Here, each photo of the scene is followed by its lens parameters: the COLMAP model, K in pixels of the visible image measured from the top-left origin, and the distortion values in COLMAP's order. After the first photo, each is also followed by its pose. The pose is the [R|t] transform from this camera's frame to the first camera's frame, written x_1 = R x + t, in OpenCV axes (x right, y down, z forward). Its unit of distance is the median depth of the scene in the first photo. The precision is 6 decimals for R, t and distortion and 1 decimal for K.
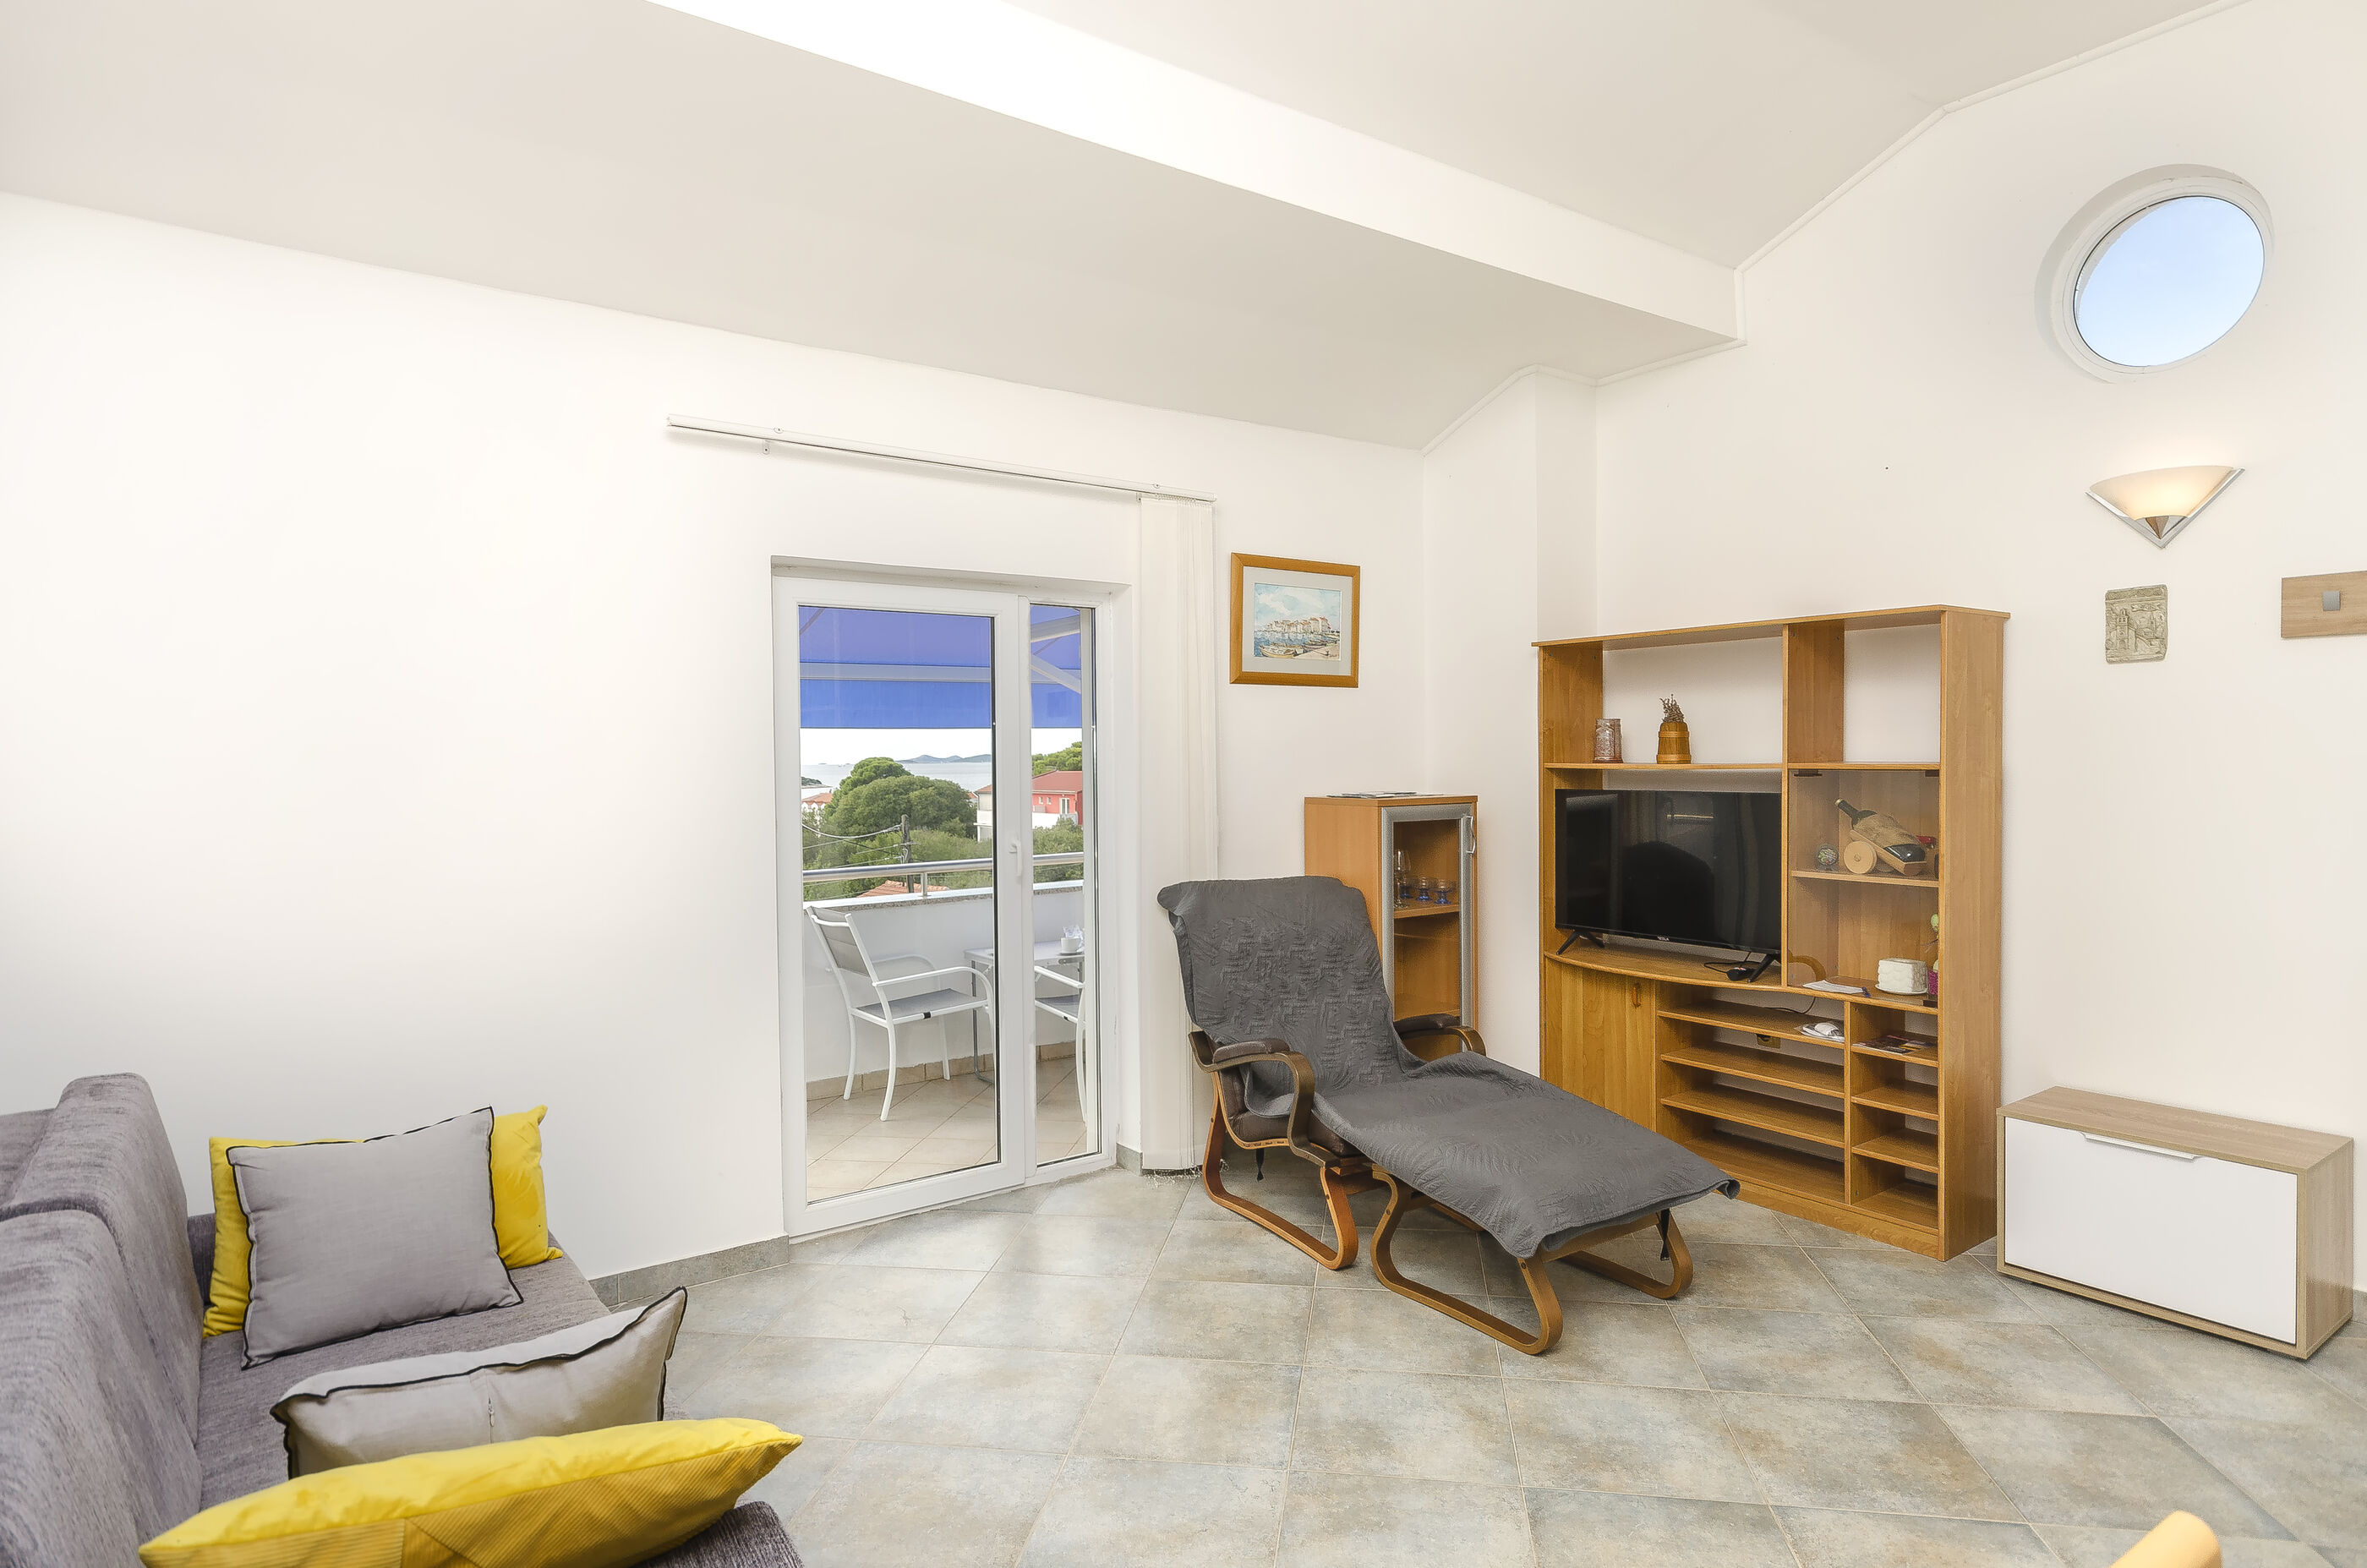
lens RADIAL K [[1219.2, 0, 1267.5], [0, 1219.2, 786.2], [0, 0, 1]] dist [-0.003310, -0.000588]
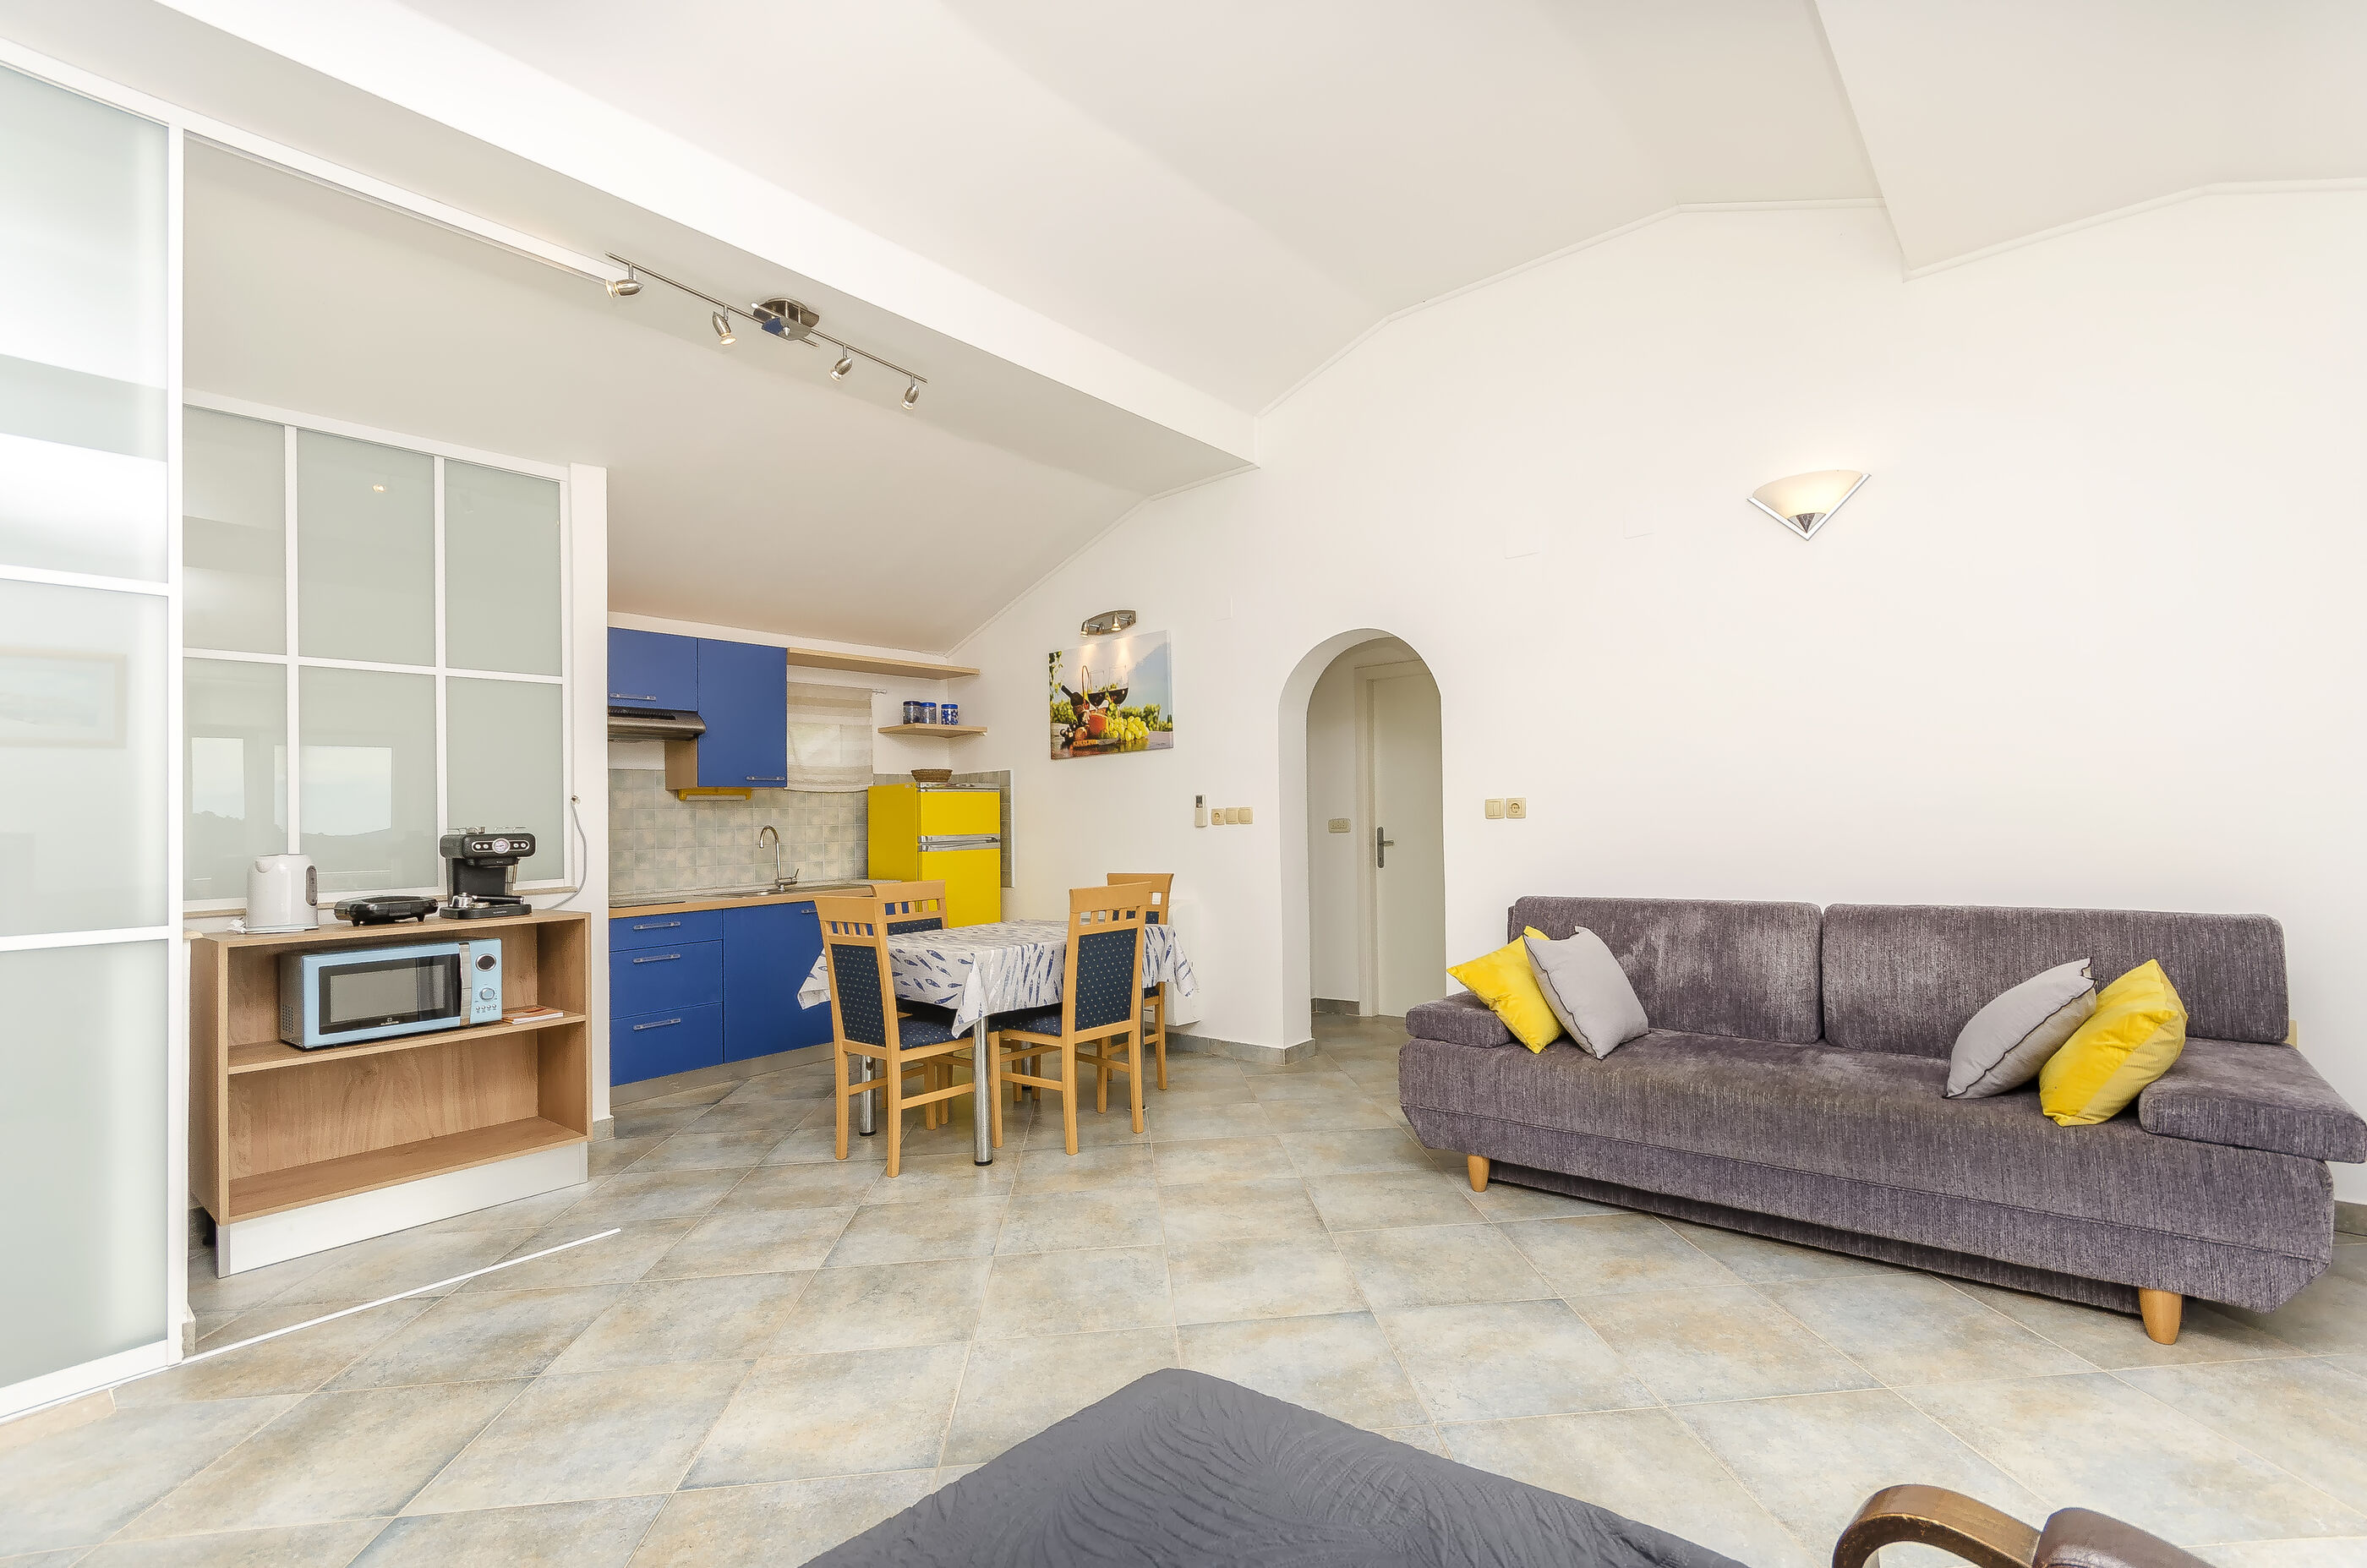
lens RADIAL K [[1015.5, 0, 1241.4], [0, 1015.5, 780.6], [0, 0, 1]] dist [0.011162, 0.000008]
pose [[-0.974176, 0.030165, -0.223766, 0.264536], [0.035492, 0.999173, -0.019821, 0.055451], [0.222983, -0.027251, -0.974441, 1.416510]]
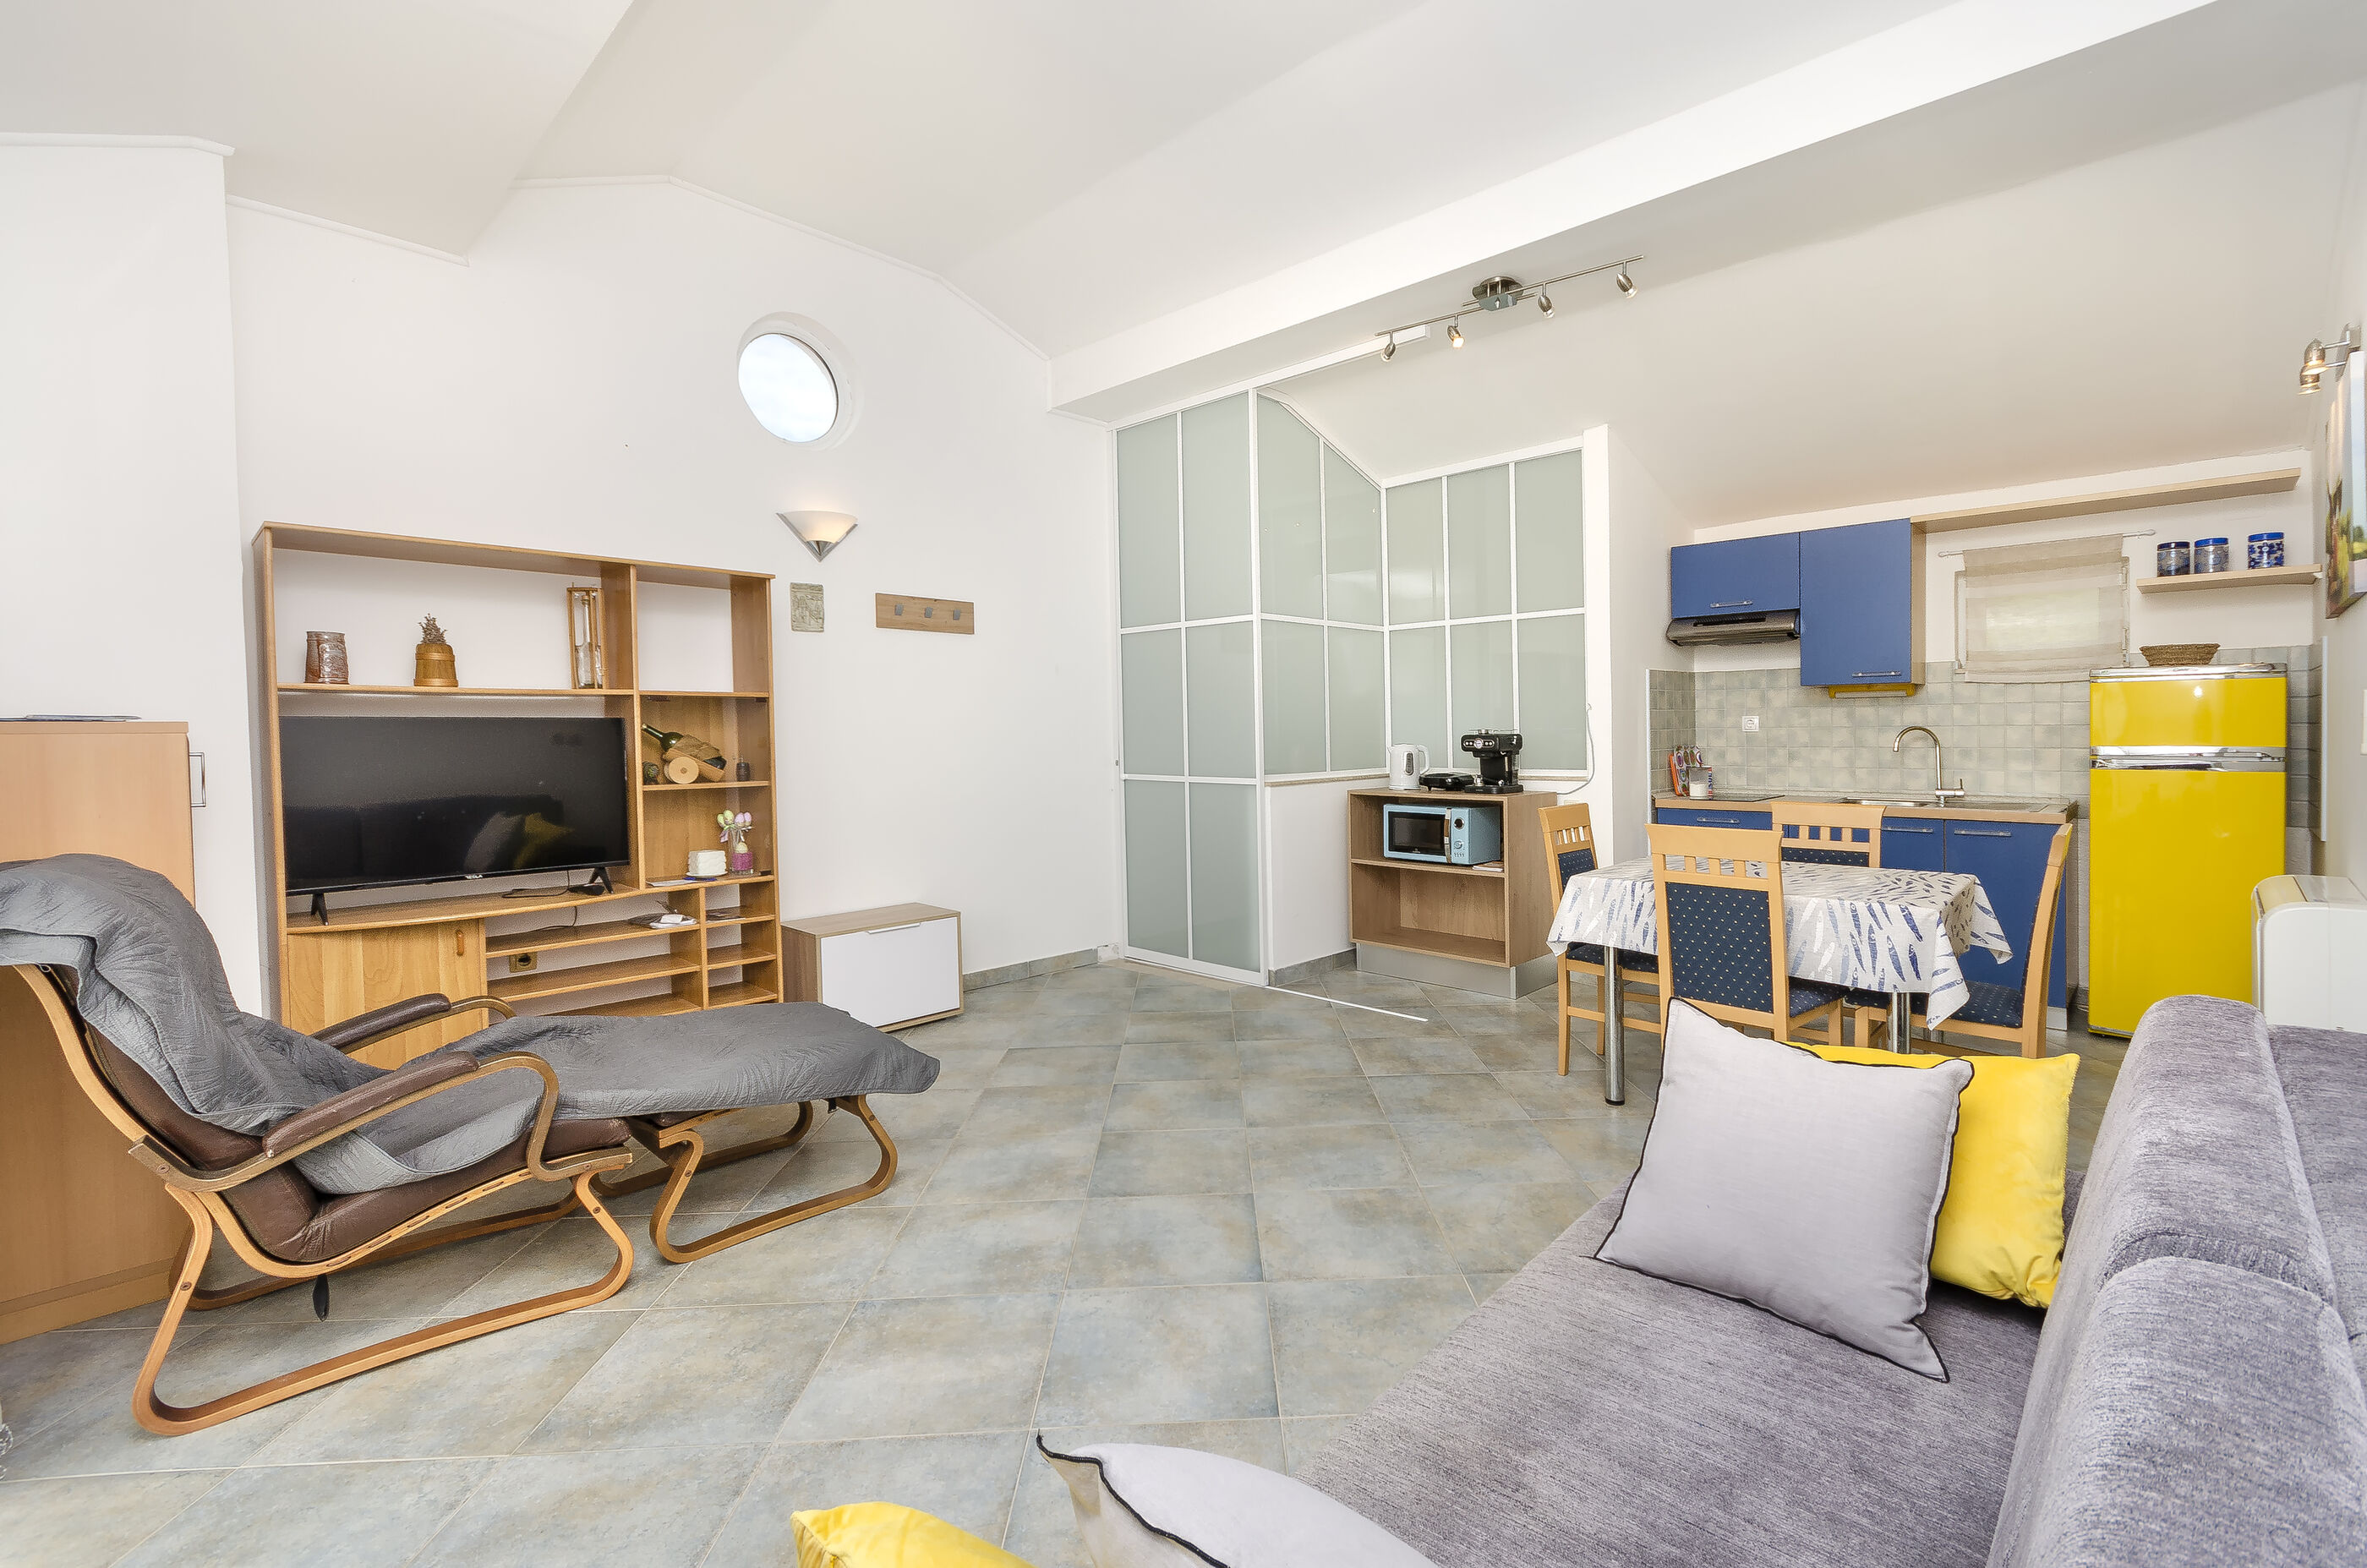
lens RADIAL K [[1059.9, 0, 1188.0], [0, 1059.9, 736.2], [0, 0, 1]] dist [0.001257, 0.000102]
pose [[-0.123198, 0.002240, 0.992380, -0.767797], [0.030190, 0.999543, 0.001491, 0.048911], [-0.991923, 0.030143, -0.123209, 0.797437]]
